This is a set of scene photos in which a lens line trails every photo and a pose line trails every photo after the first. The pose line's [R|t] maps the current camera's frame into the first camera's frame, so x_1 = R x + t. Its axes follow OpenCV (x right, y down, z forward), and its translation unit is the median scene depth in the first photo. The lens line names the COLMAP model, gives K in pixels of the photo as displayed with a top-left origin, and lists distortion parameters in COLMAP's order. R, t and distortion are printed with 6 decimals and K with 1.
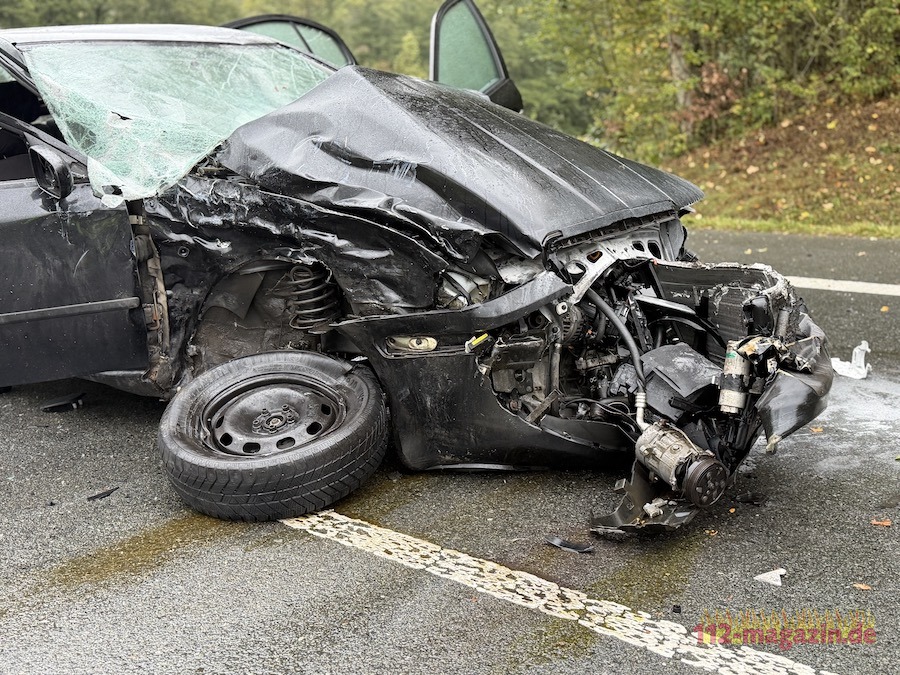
lens RADIAL K [[1014.3, 0, 450.0], [0, 1014.3, 337.5], [0, 0, 1]] dist [0.232193, -0.598747]
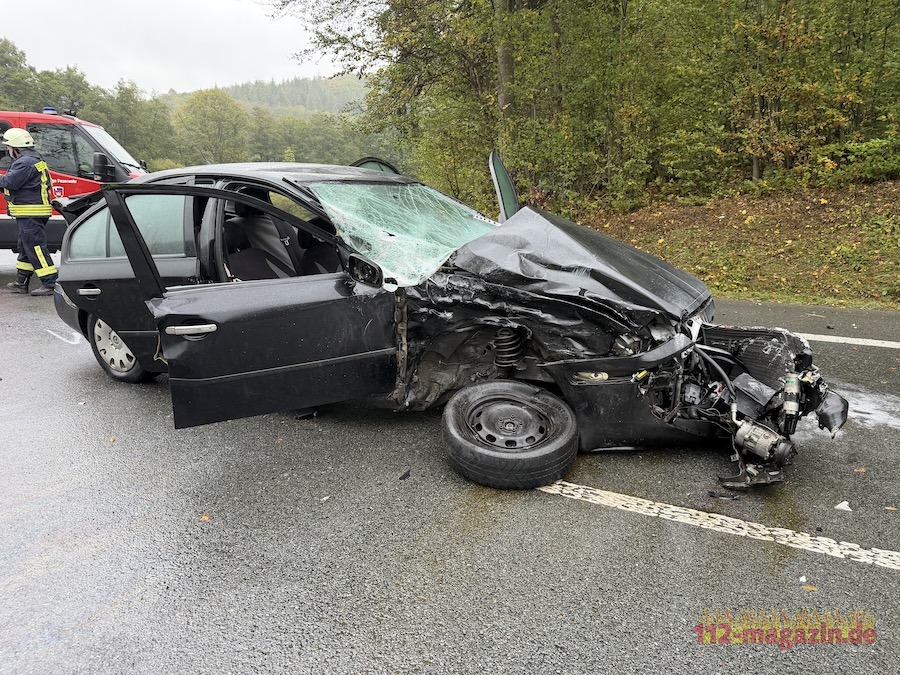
lens RADIAL K [[636.9, 0, 453.9], [0, 636.9, 337.1], [0, 0, 1]] dist [0.099748, -0.141652]
pose [[0.976781, -0.009516, 0.214030, -0.459397], [0.011461, 0.999904, -0.007846, -0.050104], [-0.213934, 0.010116, 0.976796, 0.025260]]
